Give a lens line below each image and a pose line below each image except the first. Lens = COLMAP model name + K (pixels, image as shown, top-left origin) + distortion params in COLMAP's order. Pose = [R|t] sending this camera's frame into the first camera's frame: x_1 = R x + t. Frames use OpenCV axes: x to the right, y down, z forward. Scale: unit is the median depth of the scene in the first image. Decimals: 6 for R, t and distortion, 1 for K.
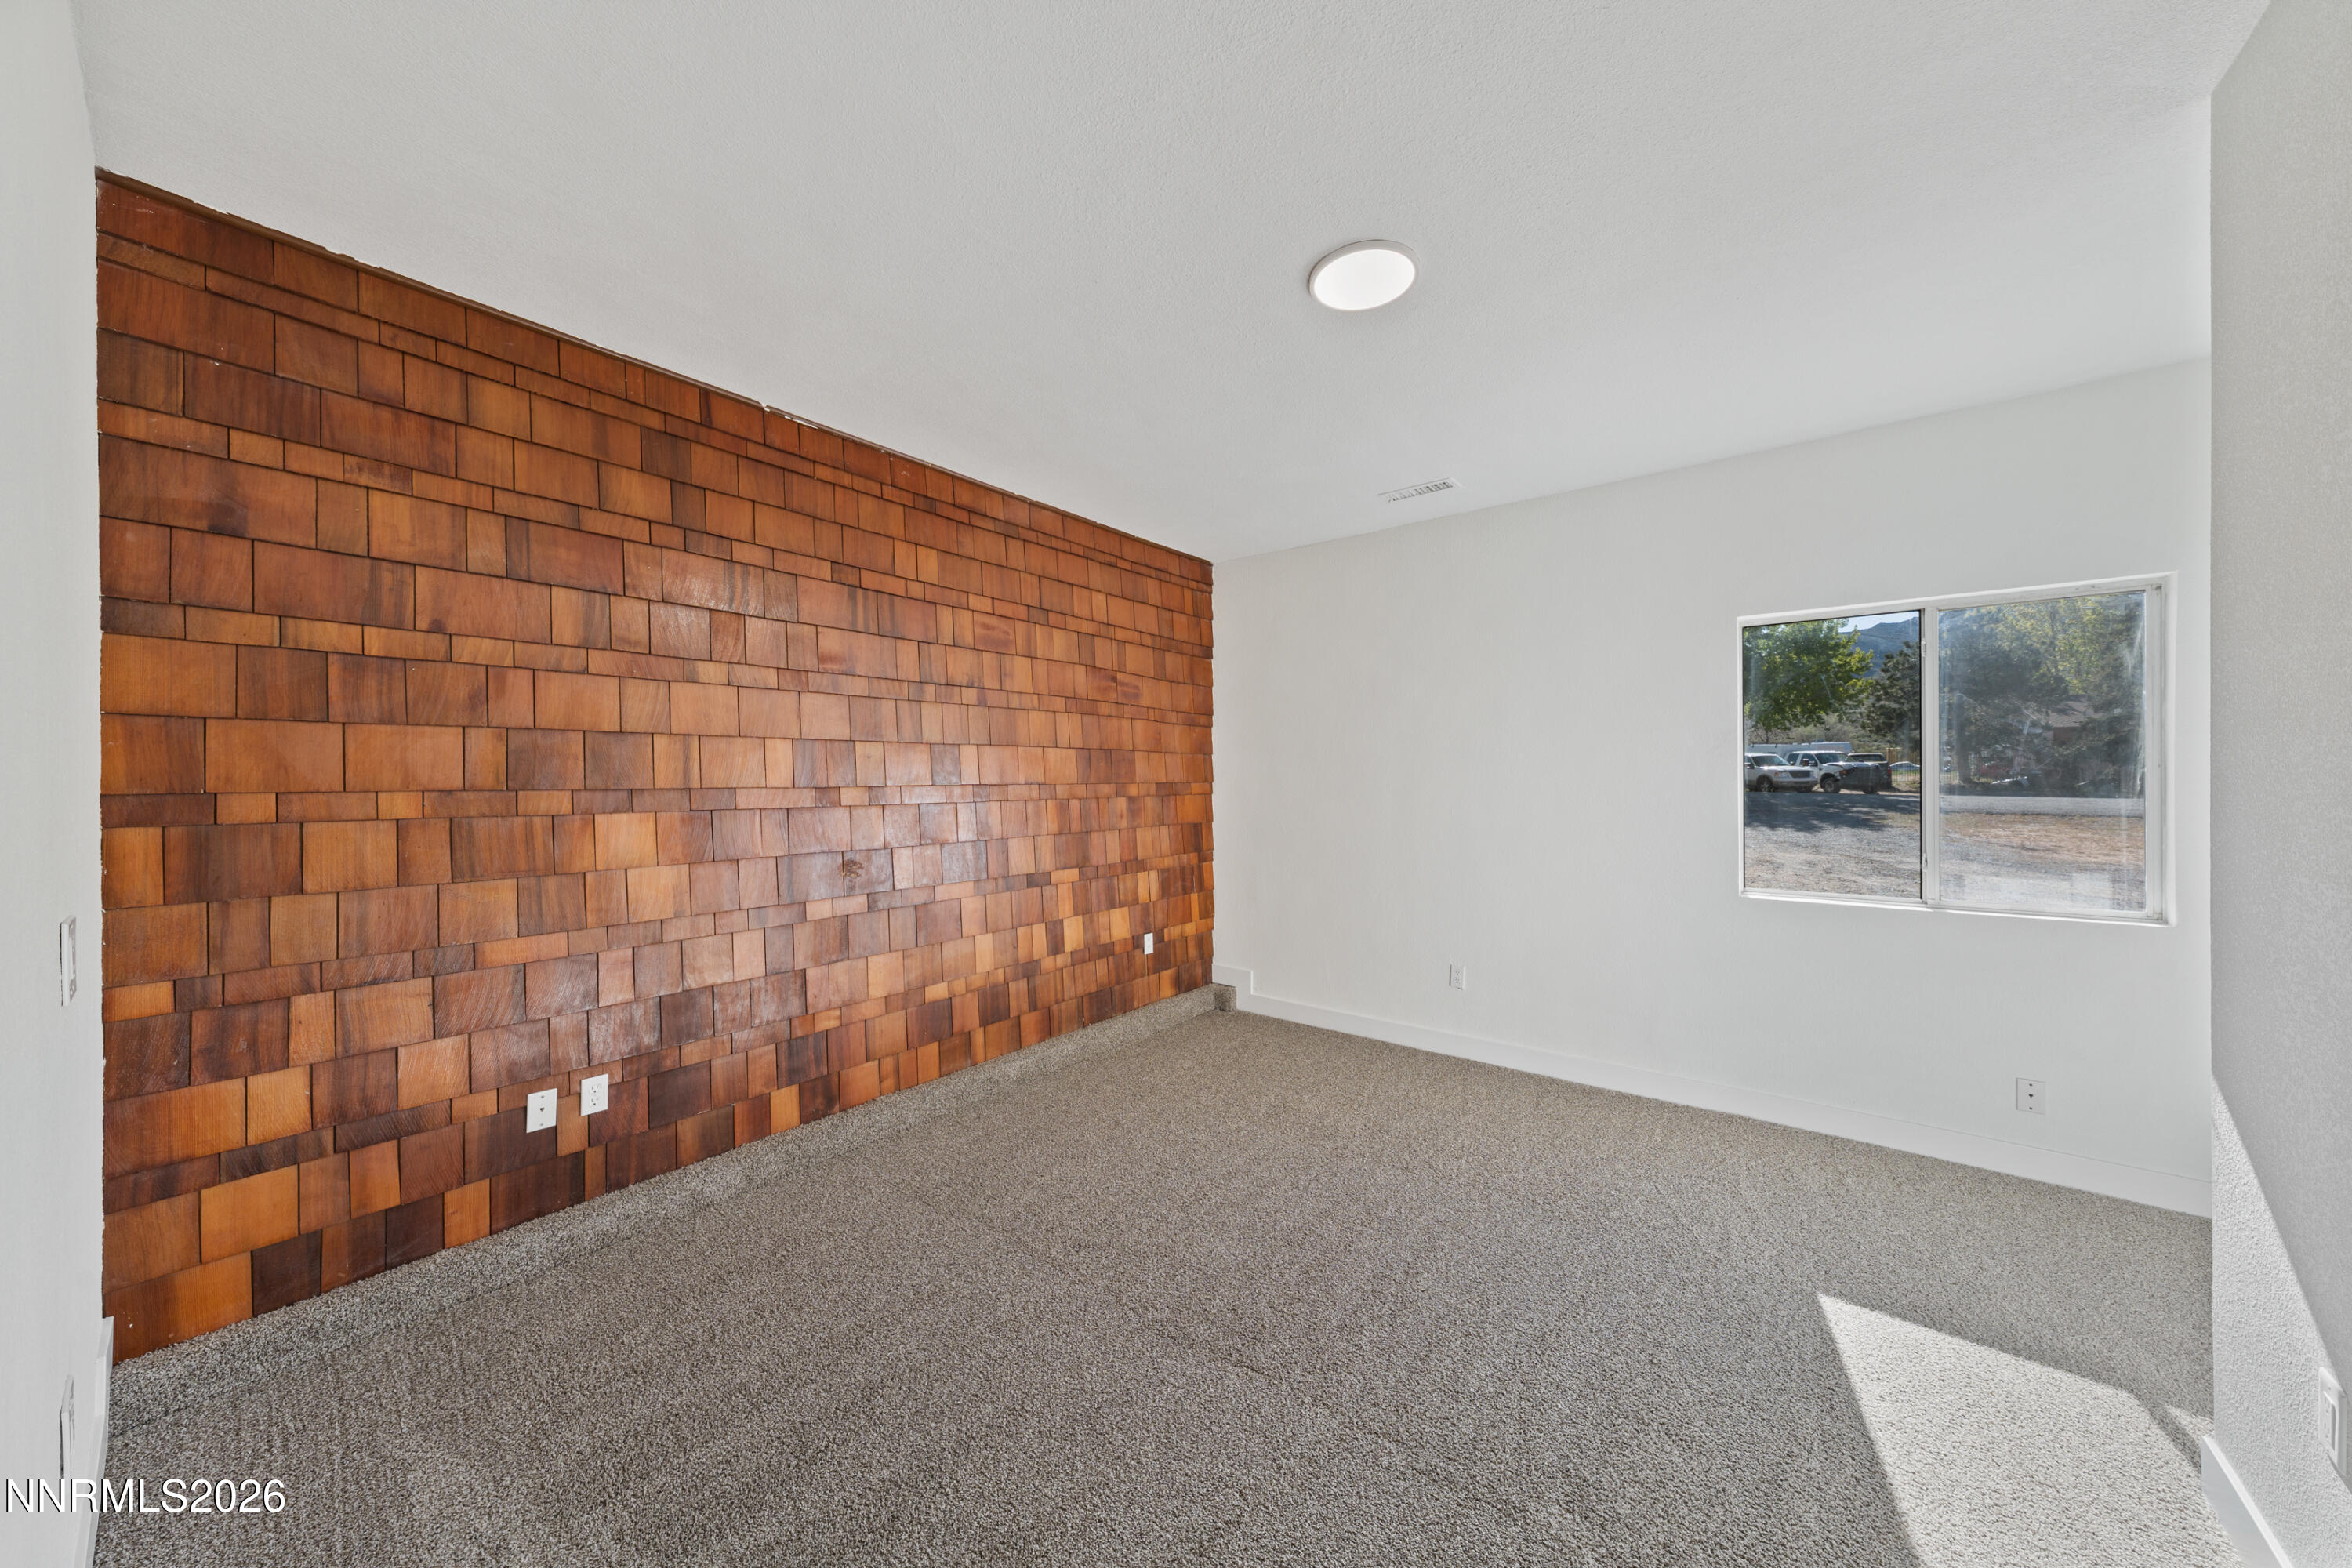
lens RADIAL K [[797.2, 0, 1175.6], [0, 797.2, 780.5], [0, 0, 1]] dist [-0.000254, -0.000159]
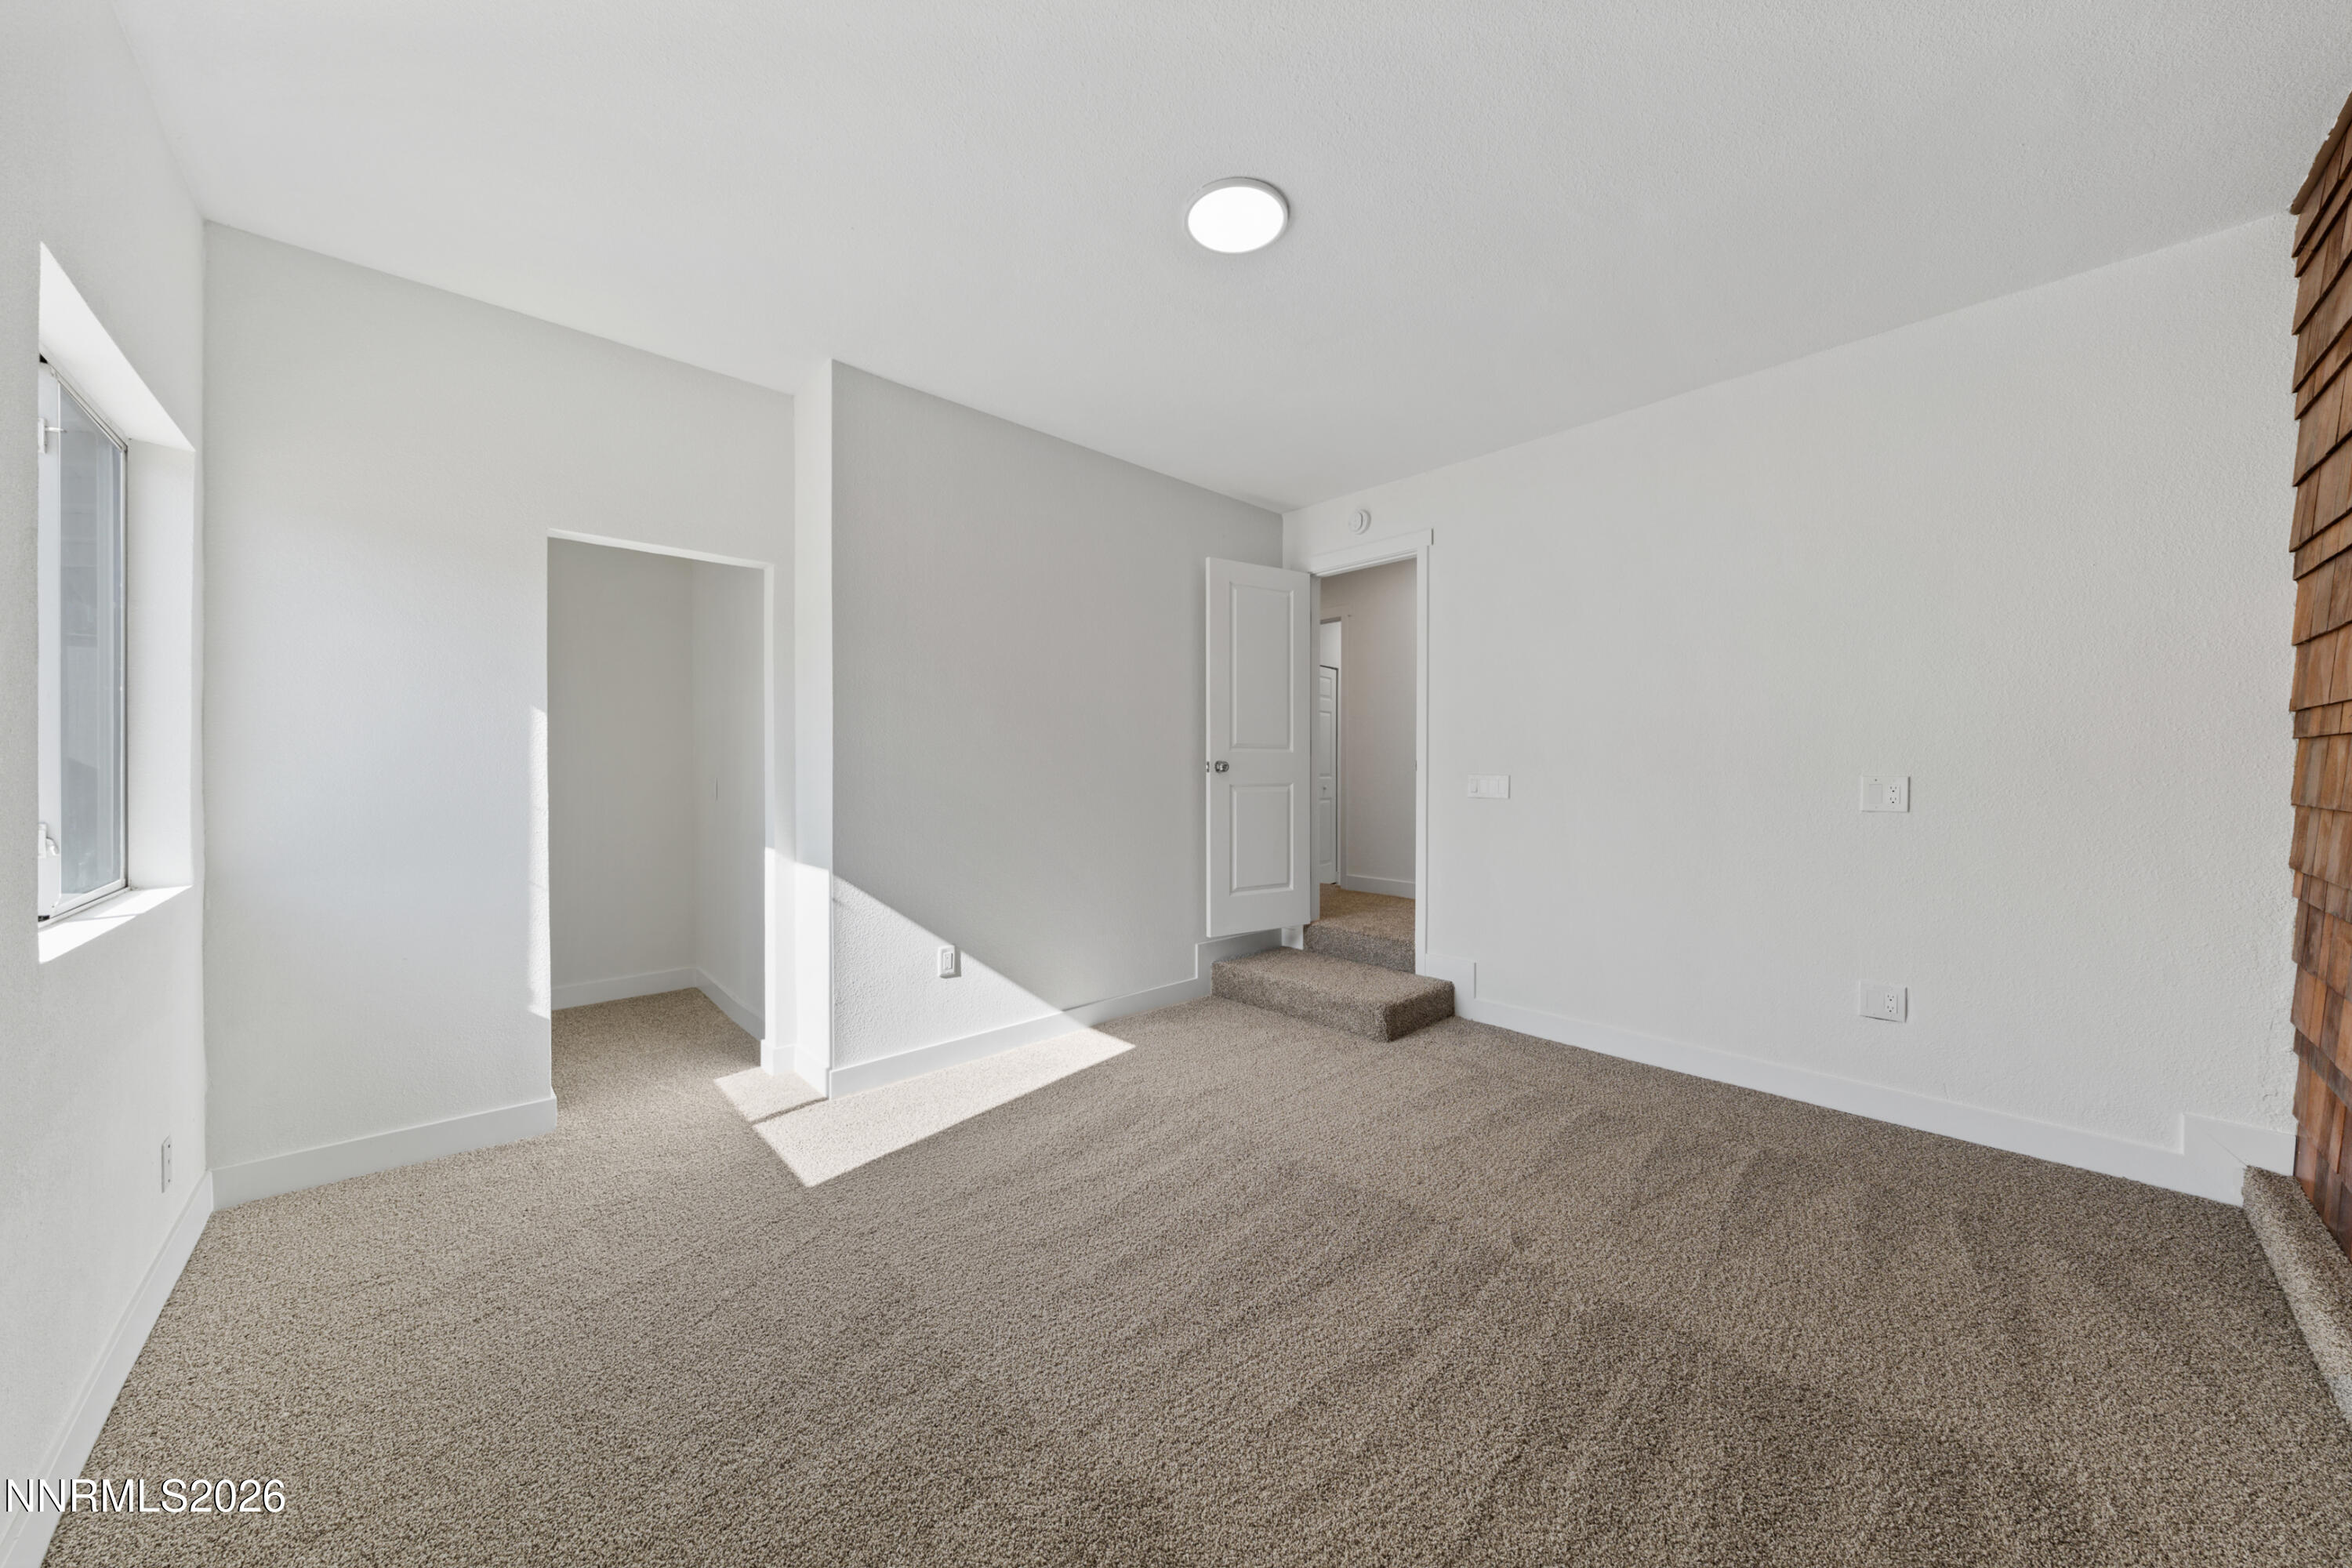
lens RADIAL K [[798.6, 0, 1178.9], [0, 798.6, 774.8], [0, 0, 1]] dist [0.001066, 0.000009]
pose [[-0.991363, -0.005031, 0.131050, 0.118781], [-0.003930, 0.999955, 0.008653, 0.051931], [-0.131088, 0.008064, -0.991338, 1.439966]]
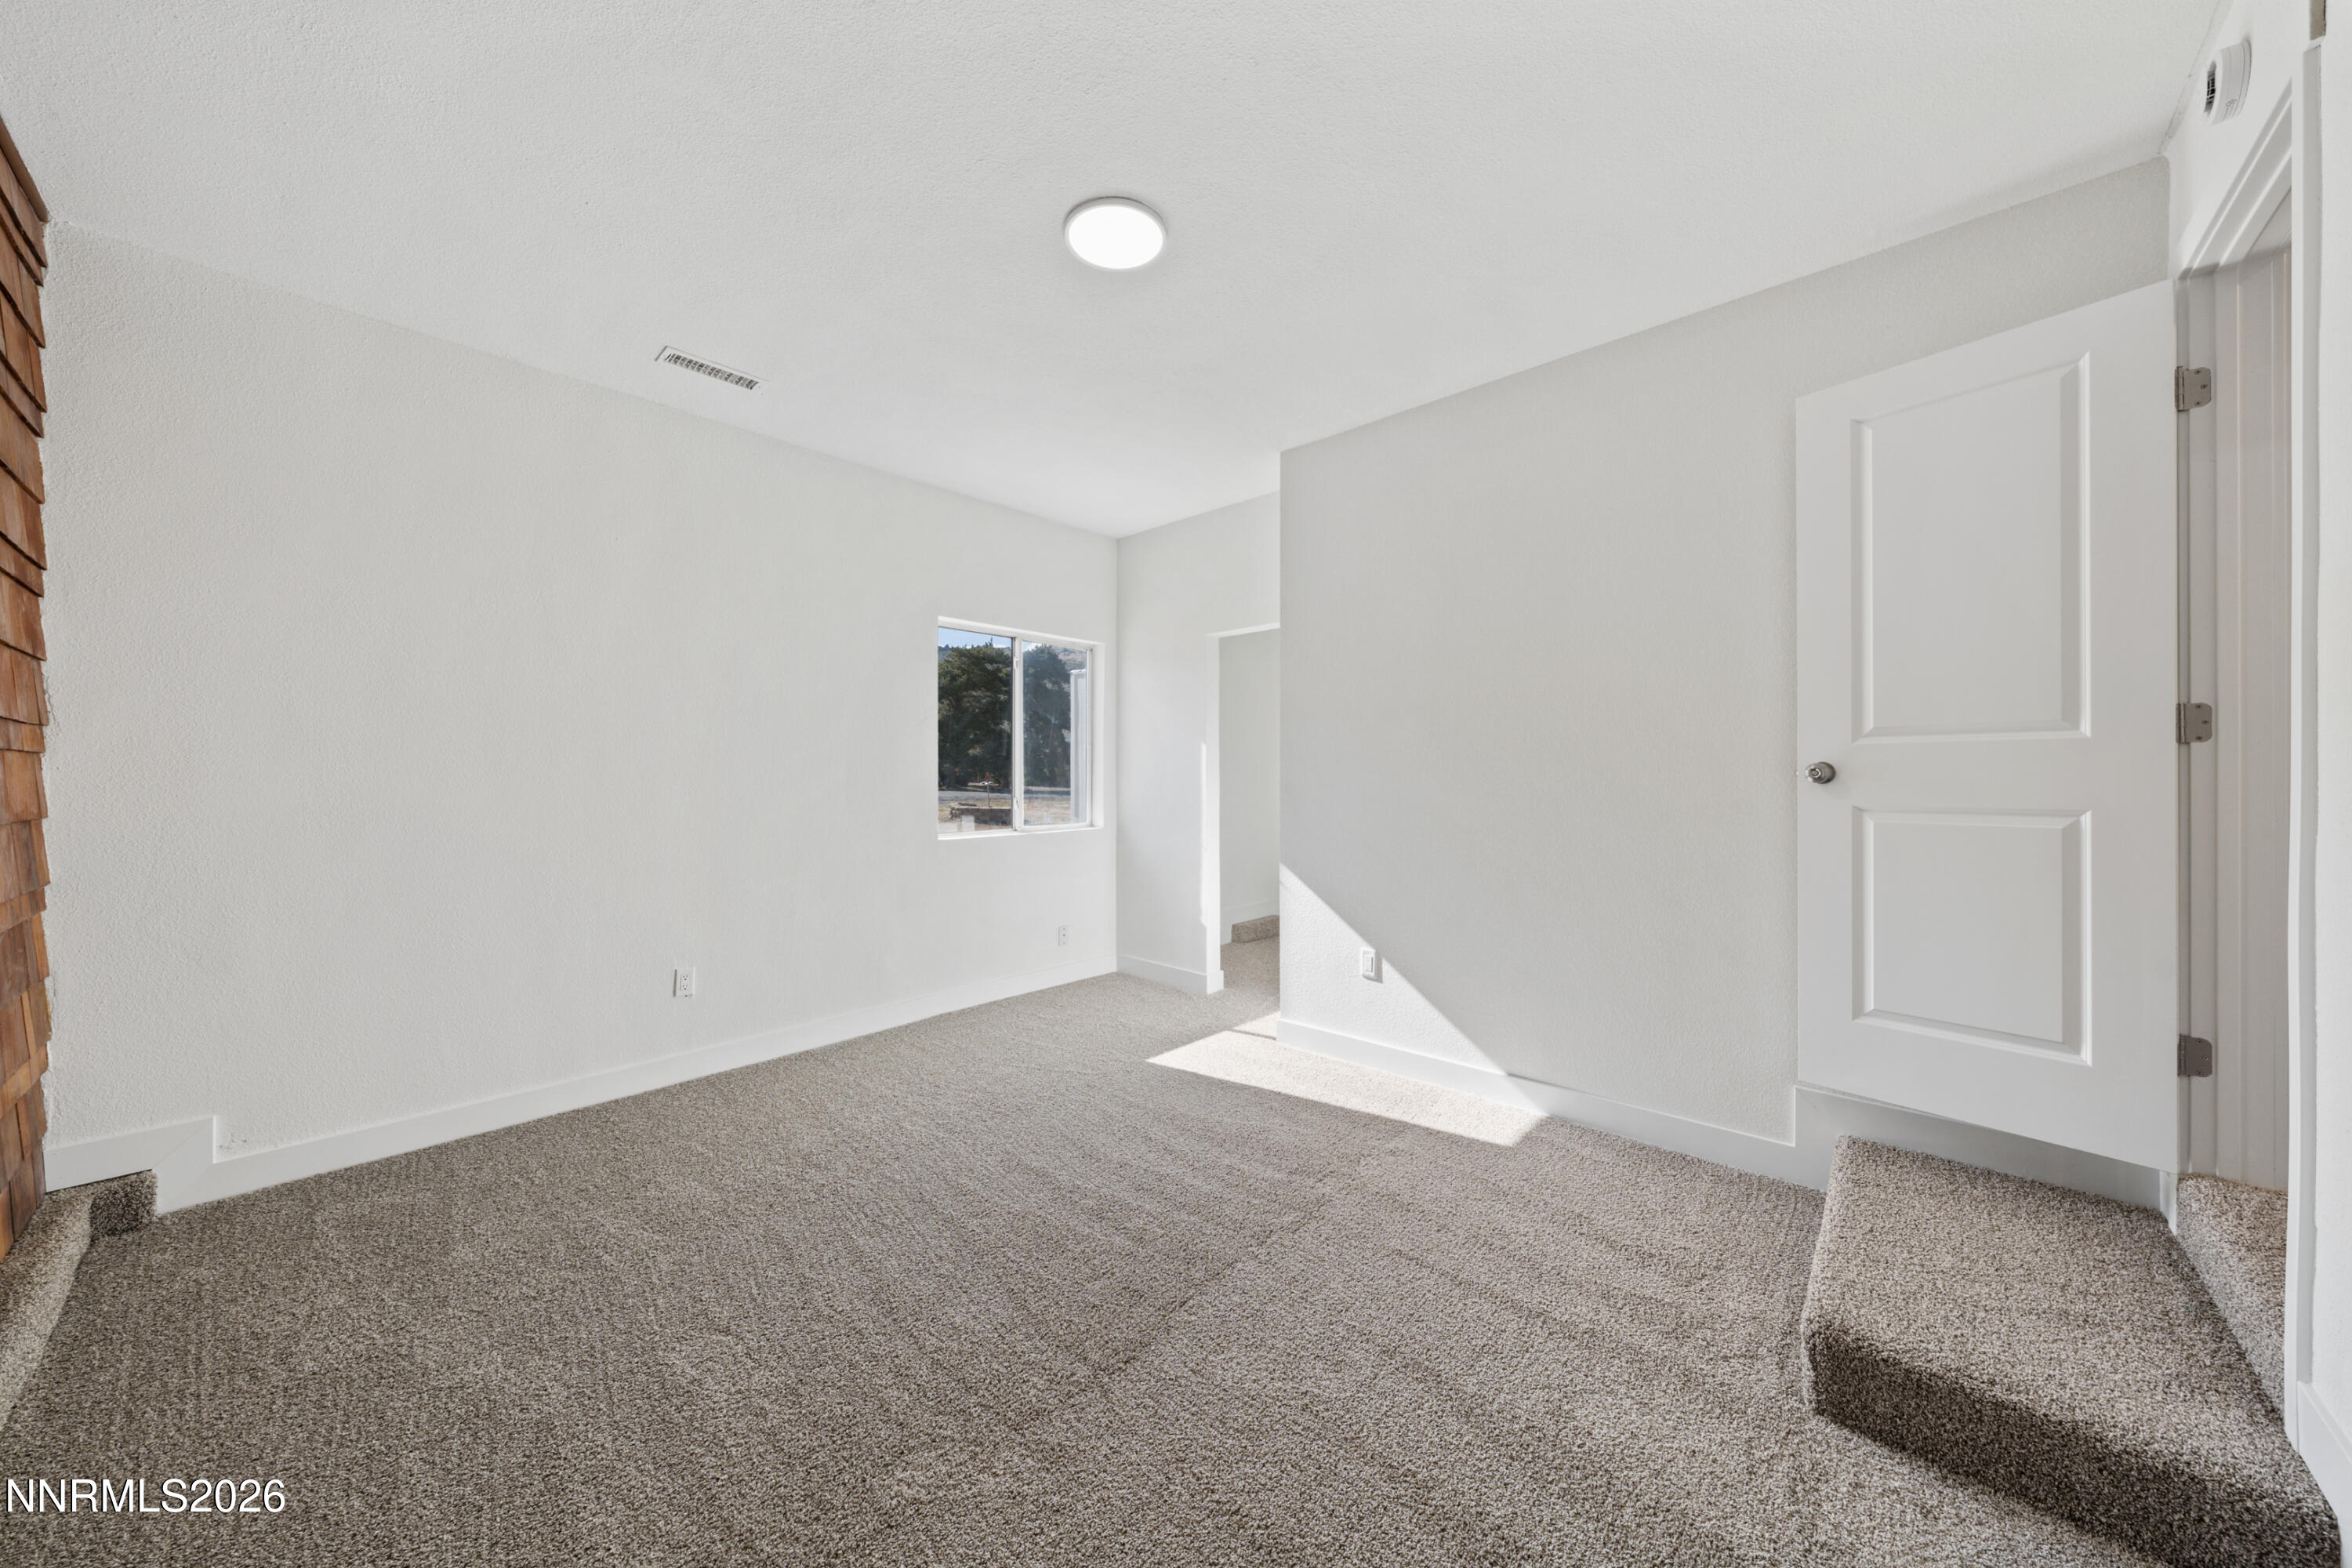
lens RADIAL K [[797.2, 0, 1175.6], [0, 797.2, 780.5], [0, 0, 1]] dist [-0.000254, -0.000159]
pose [[0.061800, -0.007366, 0.998061, -0.567634], [0.004203, 0.999966, 0.007120, 0.049111], [-0.998080, 0.003755, 0.061828, 0.602482]]
